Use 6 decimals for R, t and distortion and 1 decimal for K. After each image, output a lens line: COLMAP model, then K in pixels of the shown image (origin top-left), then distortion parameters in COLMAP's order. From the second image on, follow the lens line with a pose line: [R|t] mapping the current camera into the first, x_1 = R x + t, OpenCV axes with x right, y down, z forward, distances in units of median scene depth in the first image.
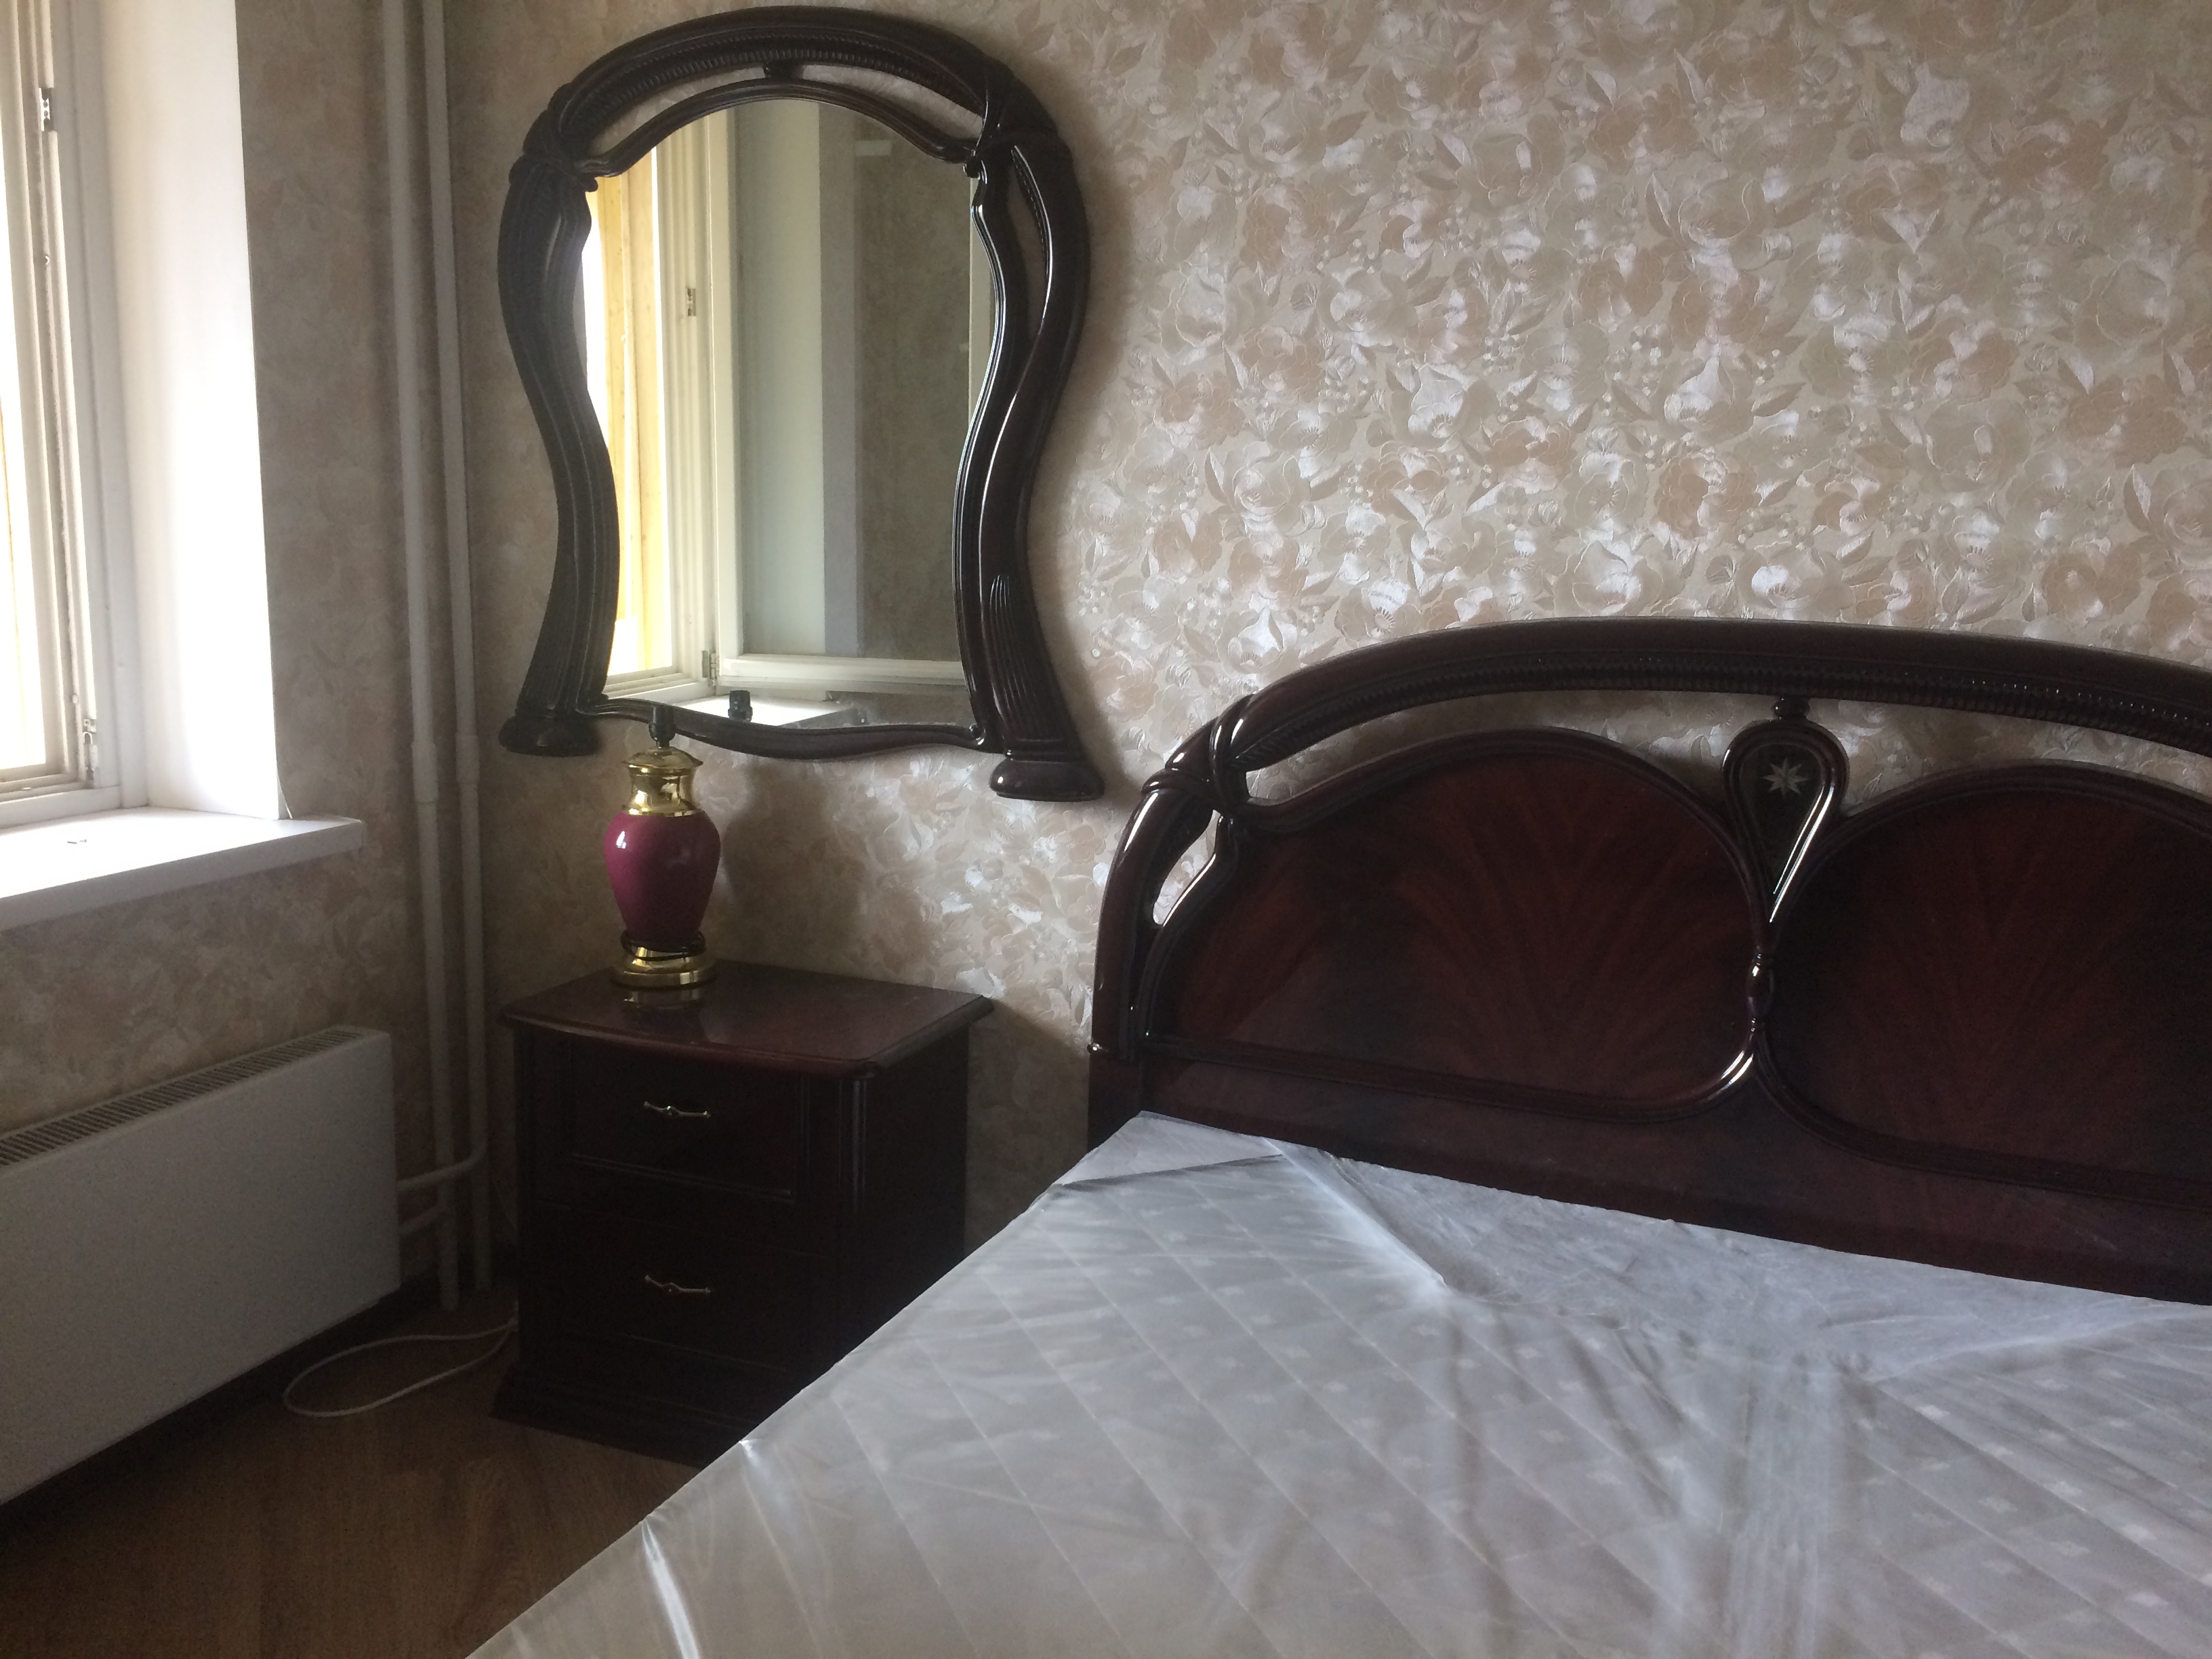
lens RADIAL K [[1877.5, 0, 1121.0], [0, 1877.5, 833.0], [0, 0, 1]] dist [0.085848, -0.110167]
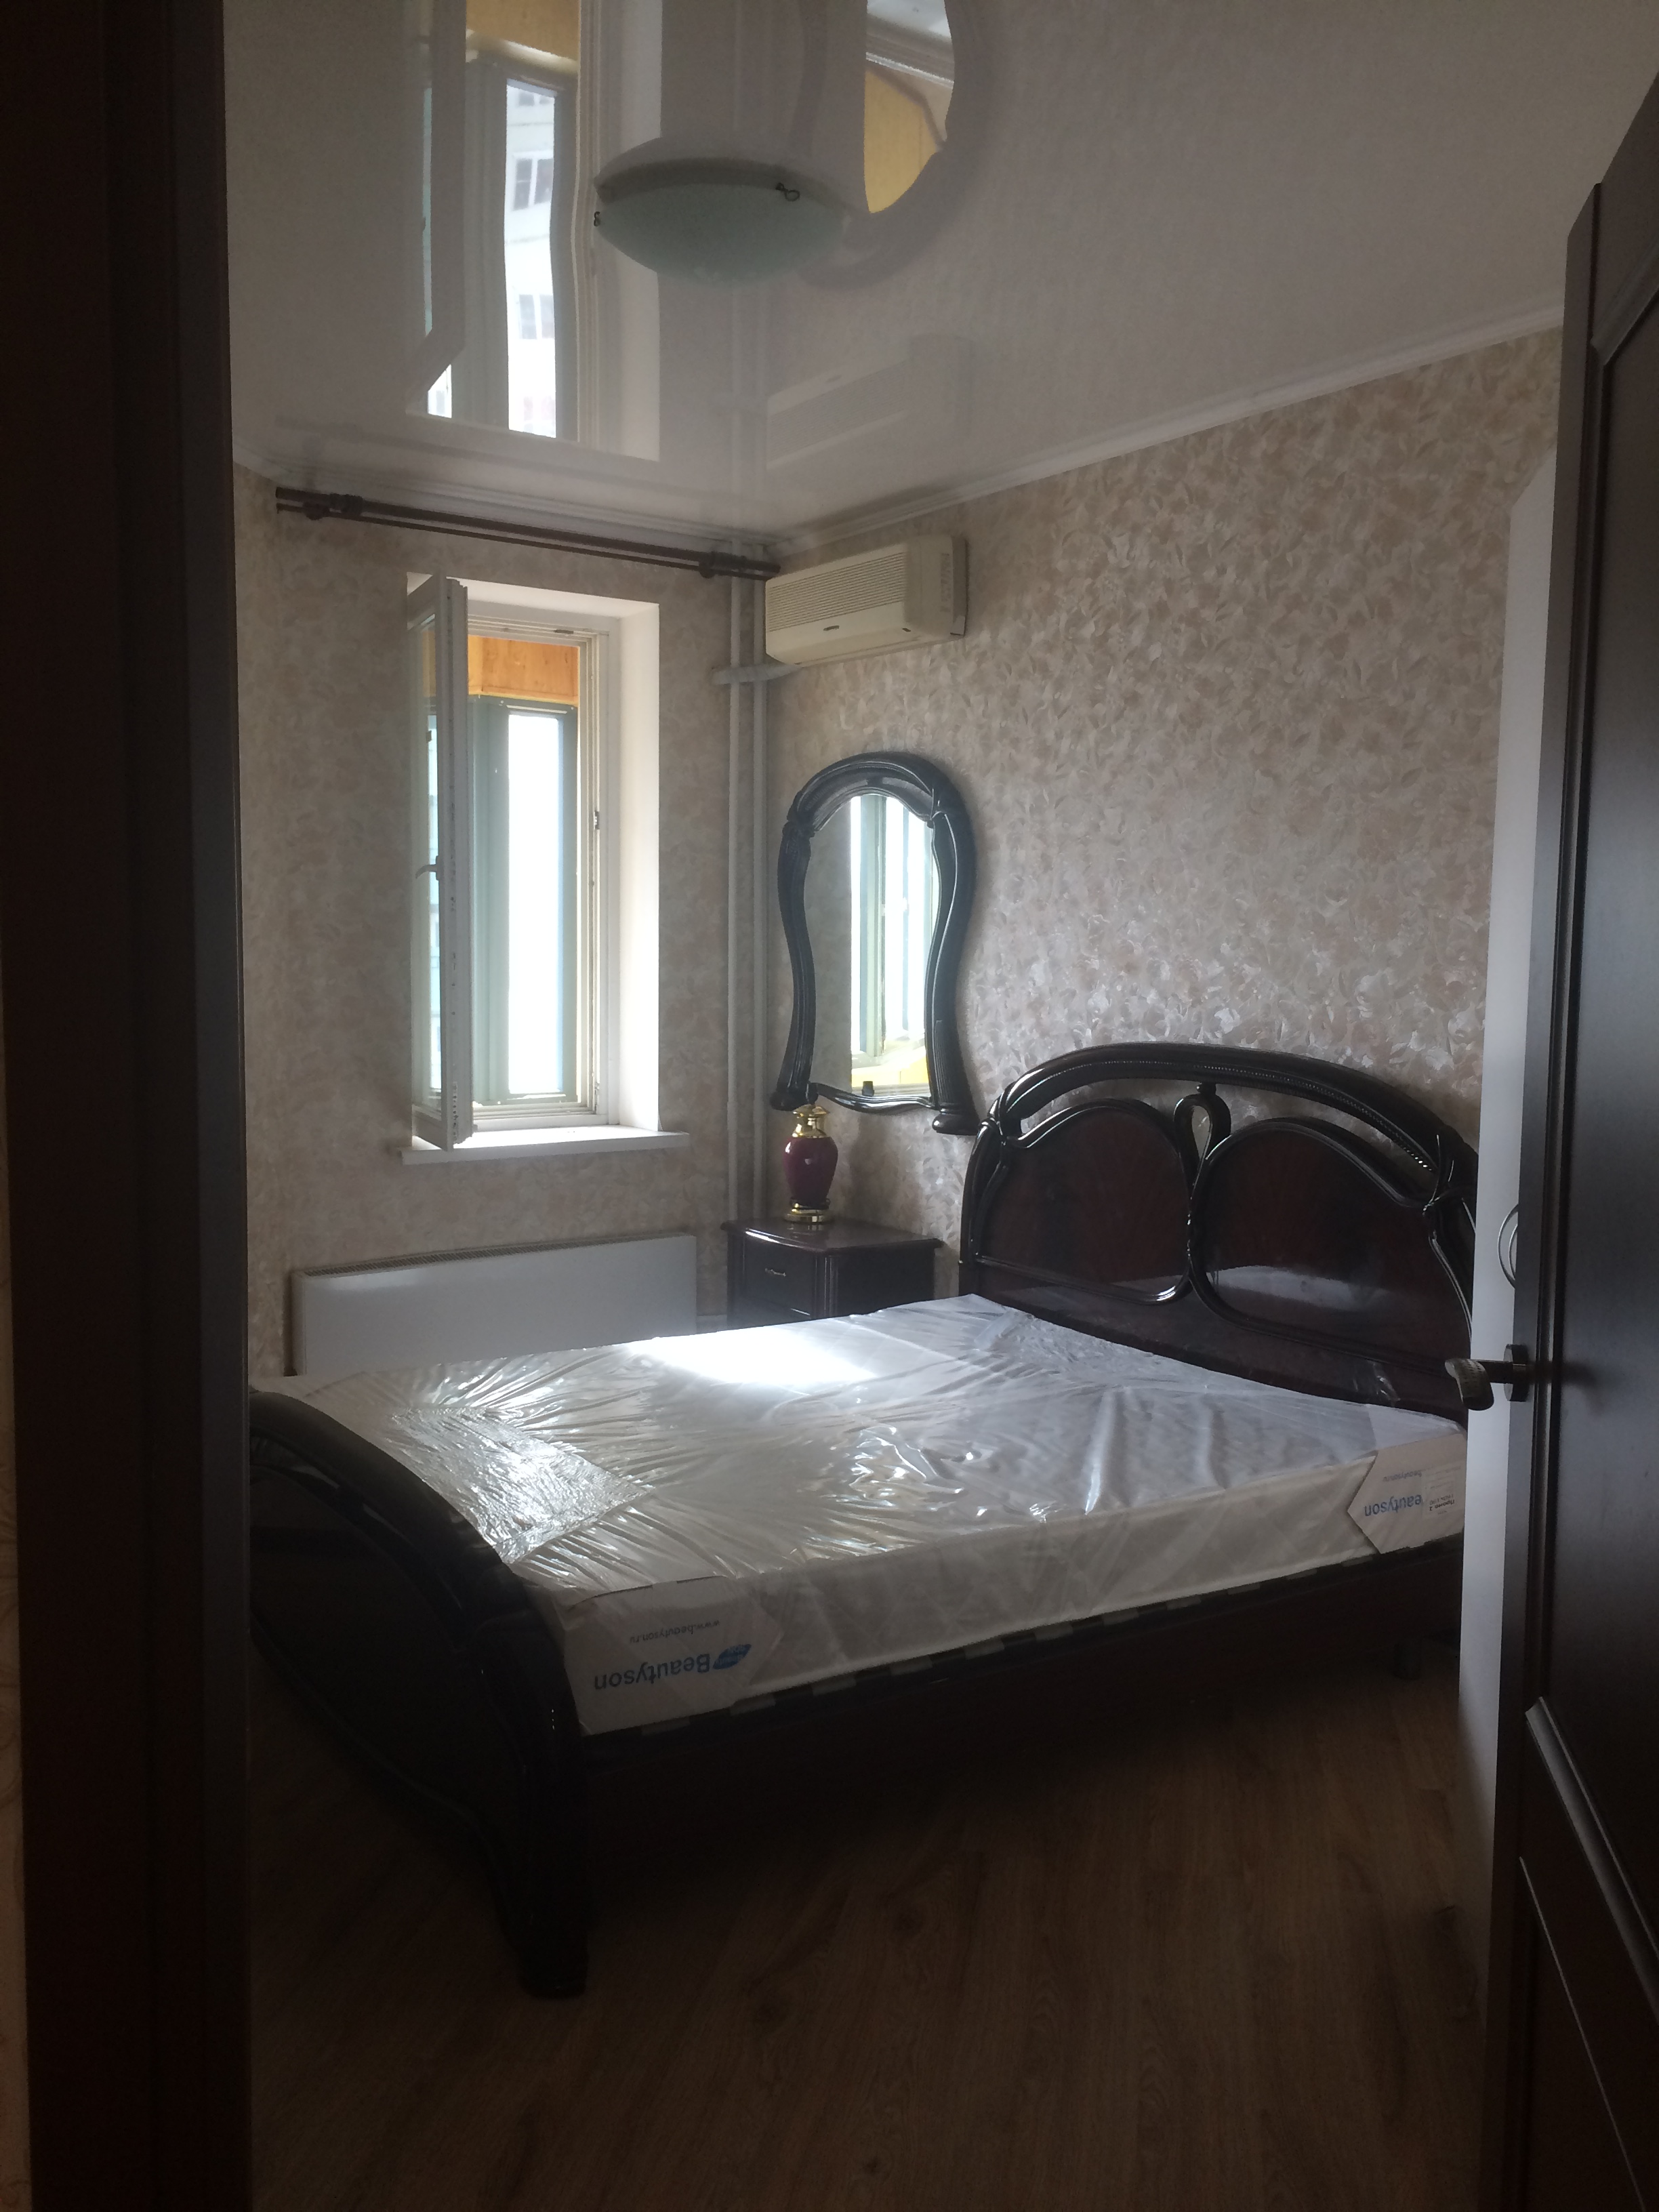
lens RADIAL K [[1877.5, 0, 822.1], [0, 1877.5, 1110.5], [0, 0, 1]] dist [0.085848, -0.110167]
pose [[0.829846, 0.033798, -0.556968, 1.031328], [-0.090321, 0.993137, -0.074306, 0.127663], [0.550634, 0.111968, 0.827203, -0.767218]]
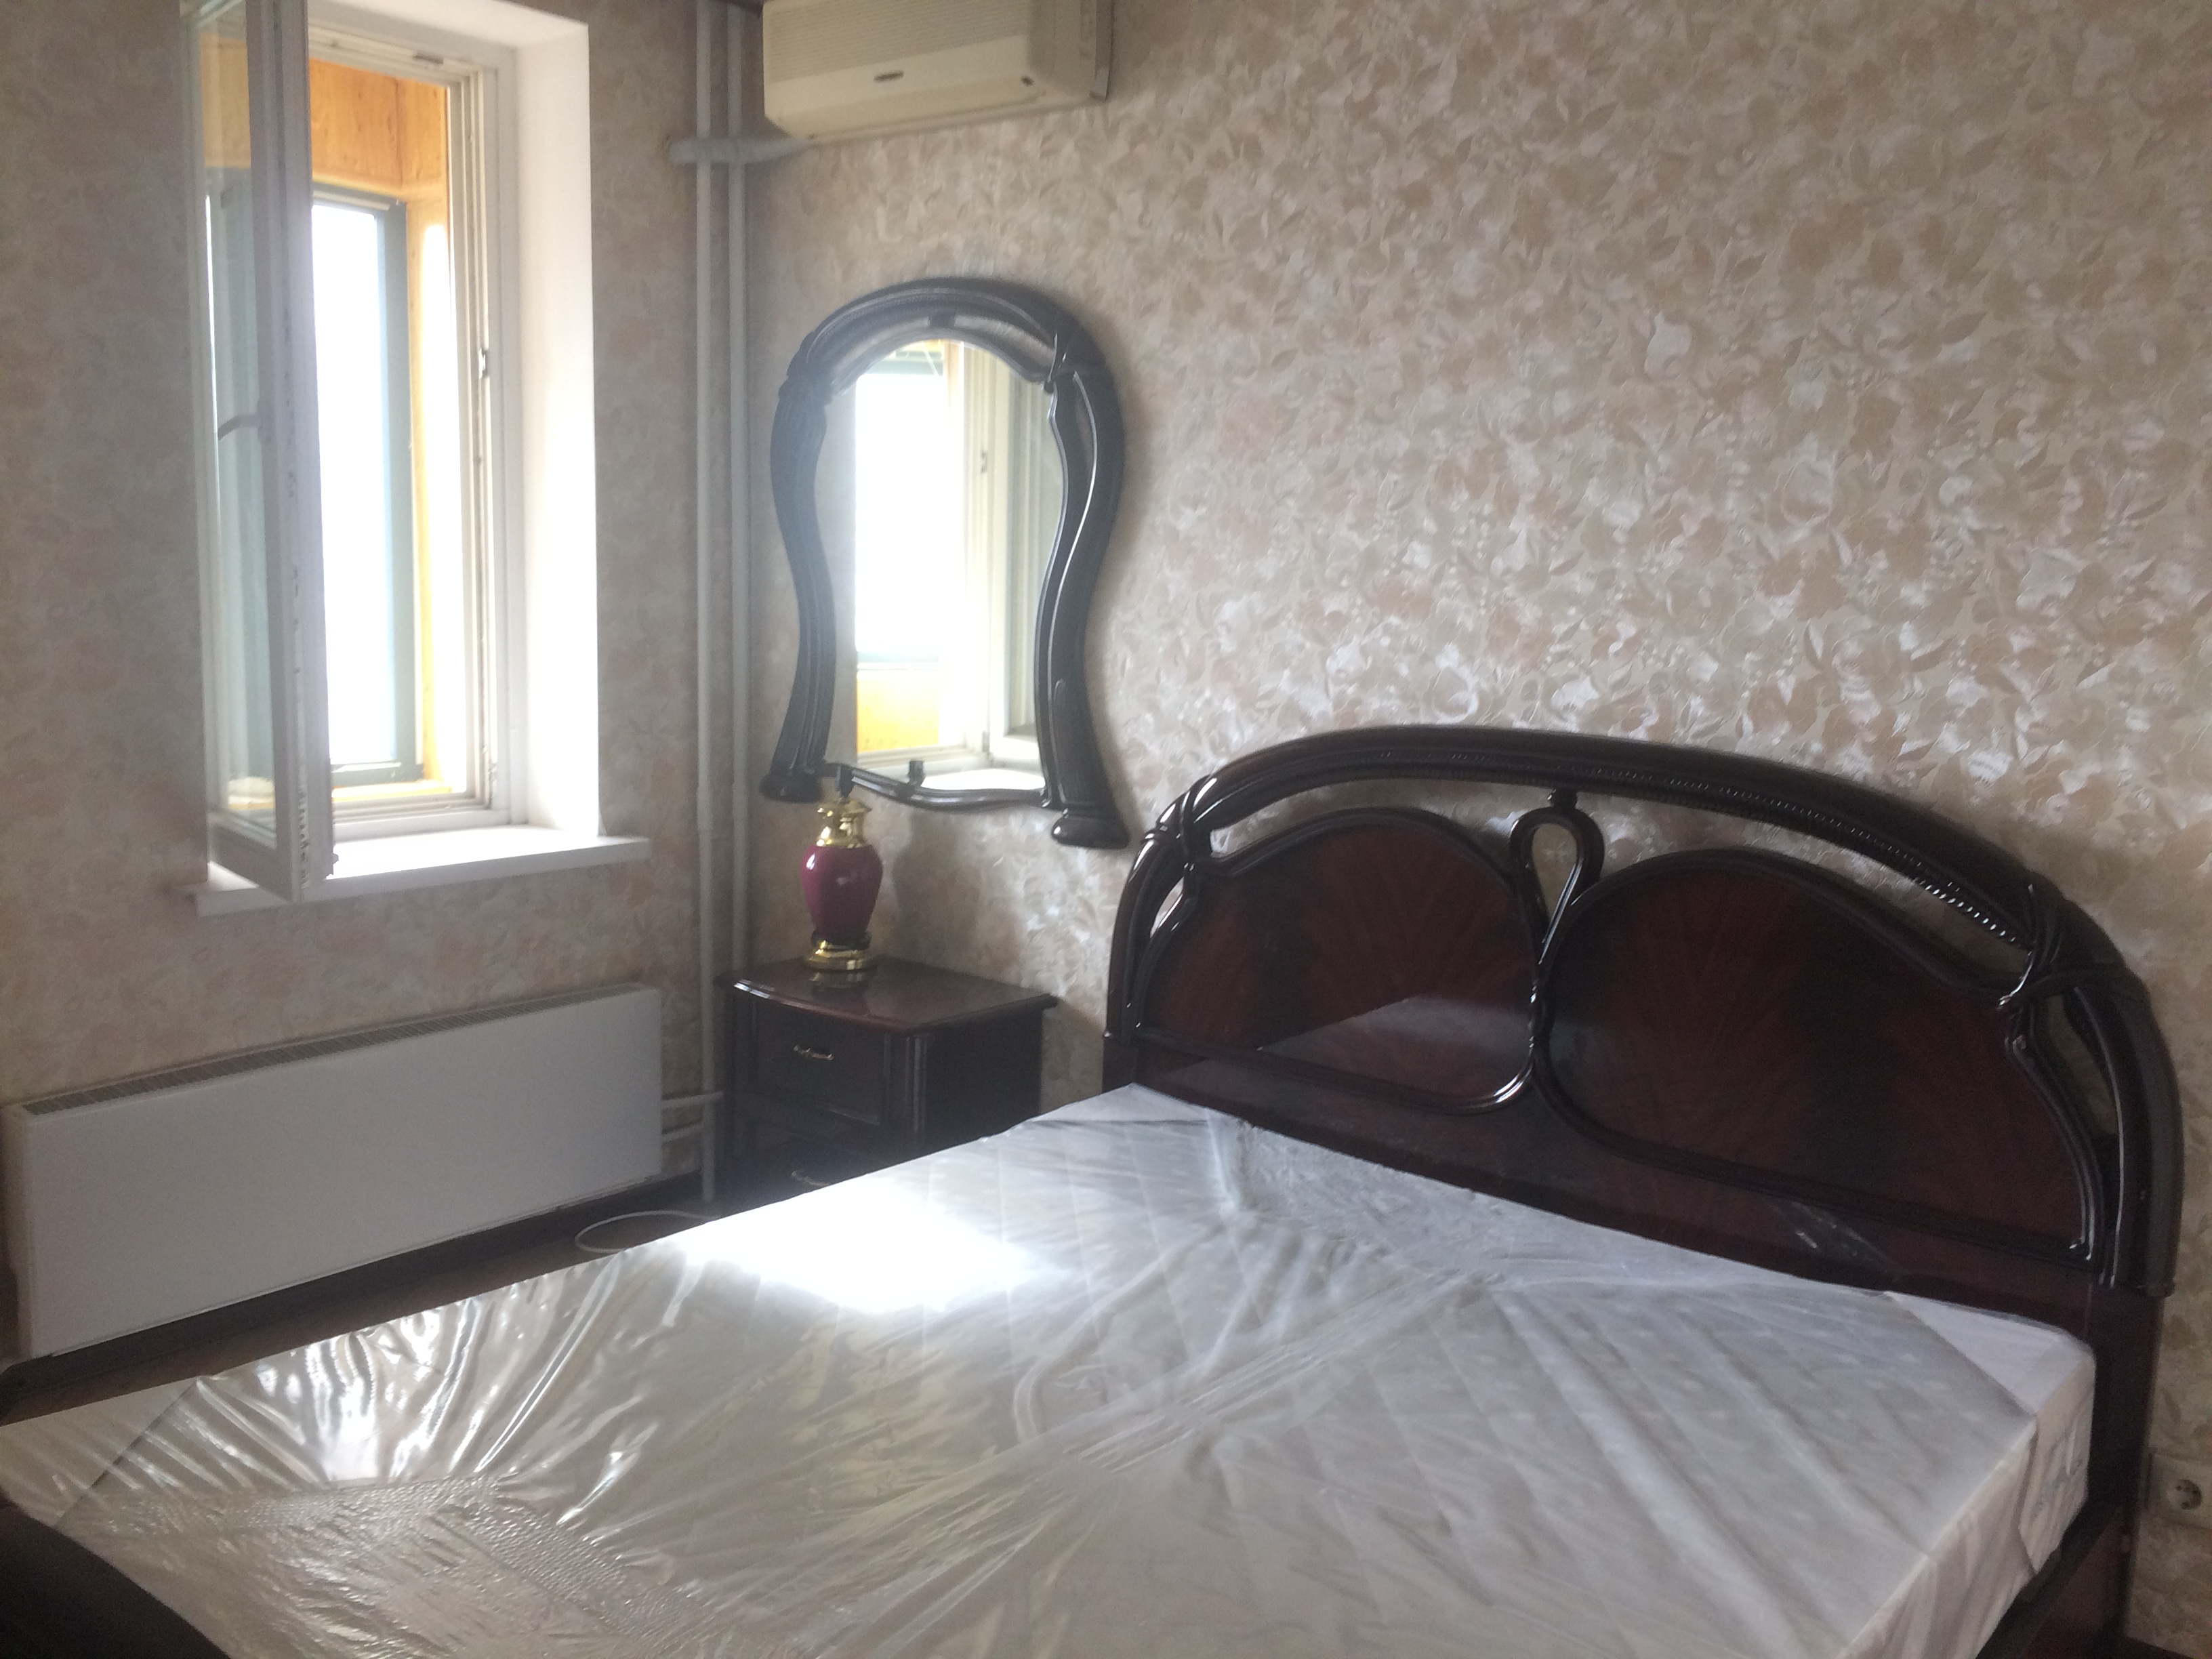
lens RADIAL K [[1877.5, 0, 1107.3], [0, 1877.5, 838.5], [0, 0, 1]] dist [0.085848, -0.110167]
pose [[0.953225, 0.048597, -0.298330, 0.412790], [-0.061908, 0.997456, -0.035329, 0.024910], [0.295854, 0.052145, 0.953809, -0.304225]]
